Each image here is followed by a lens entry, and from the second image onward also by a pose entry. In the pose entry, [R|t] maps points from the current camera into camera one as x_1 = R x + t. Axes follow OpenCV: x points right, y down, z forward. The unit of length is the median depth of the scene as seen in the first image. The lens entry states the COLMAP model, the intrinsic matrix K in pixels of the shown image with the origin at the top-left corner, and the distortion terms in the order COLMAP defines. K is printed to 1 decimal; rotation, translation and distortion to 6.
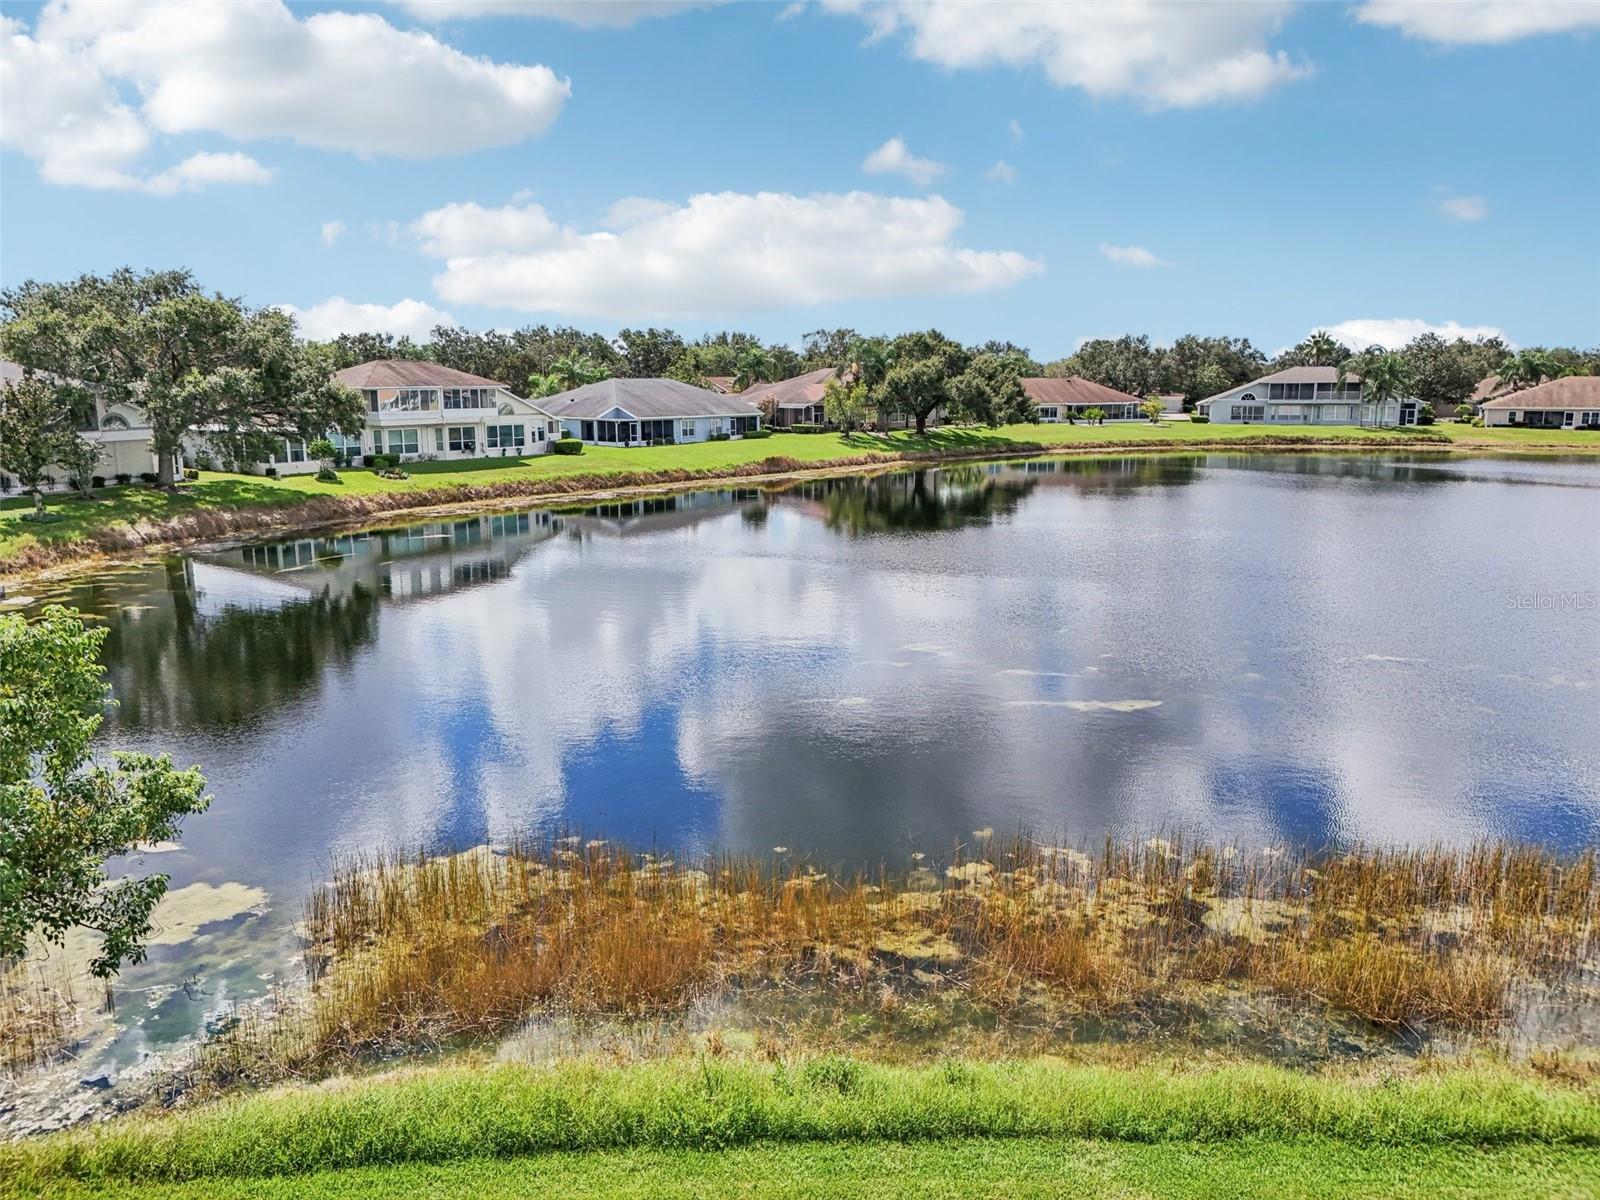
lens RADIAL K [[1177.3, 0, 803.1], [0, 1177.3, 590.5], [0, 0, 1]] dist [0.081484, -0.096056]
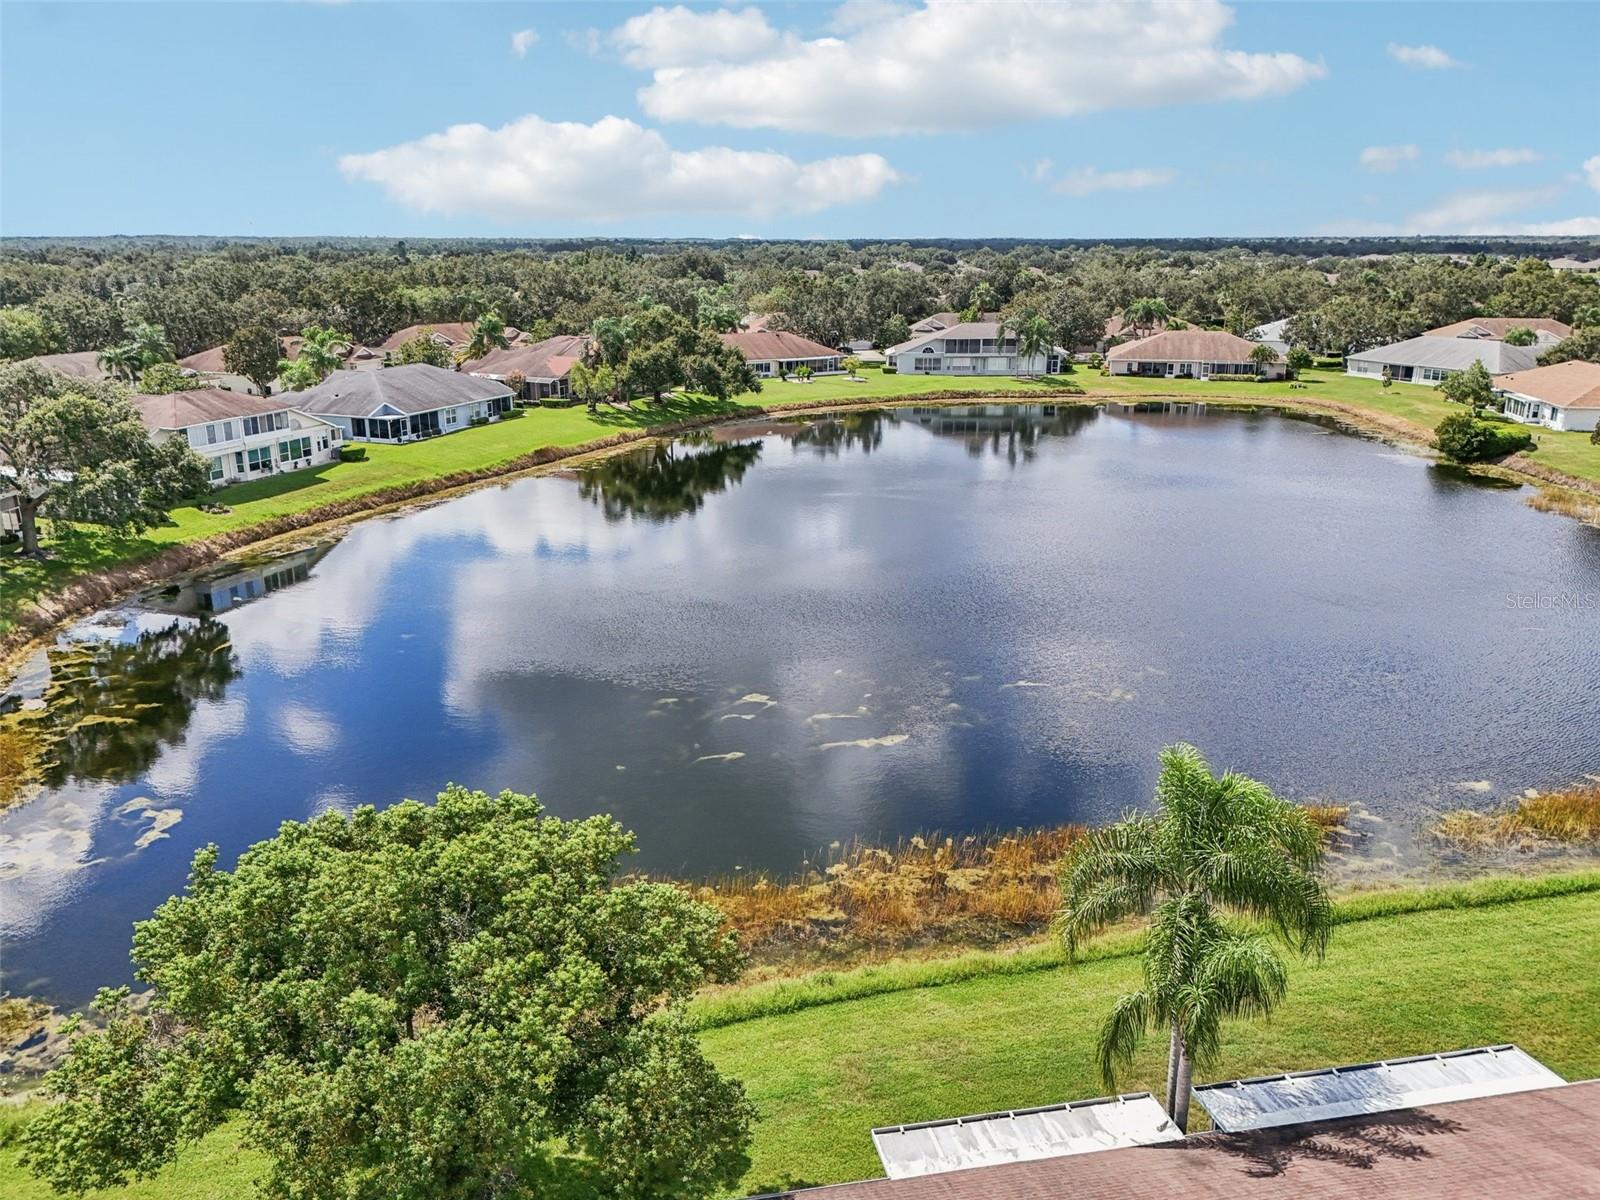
lens RADIAL K [[1195.3, 0, 800.0], [0, 1195.3, 600.0], [0, 0, 1]] dist [0.091659, -0.158441]
pose [[0.966908, -0.073303, 0.244366, -0.064803], [0.045915, 0.992193, 0.115952, -0.077327], [-0.250958, -0.100895, 0.962726, -0.153631]]
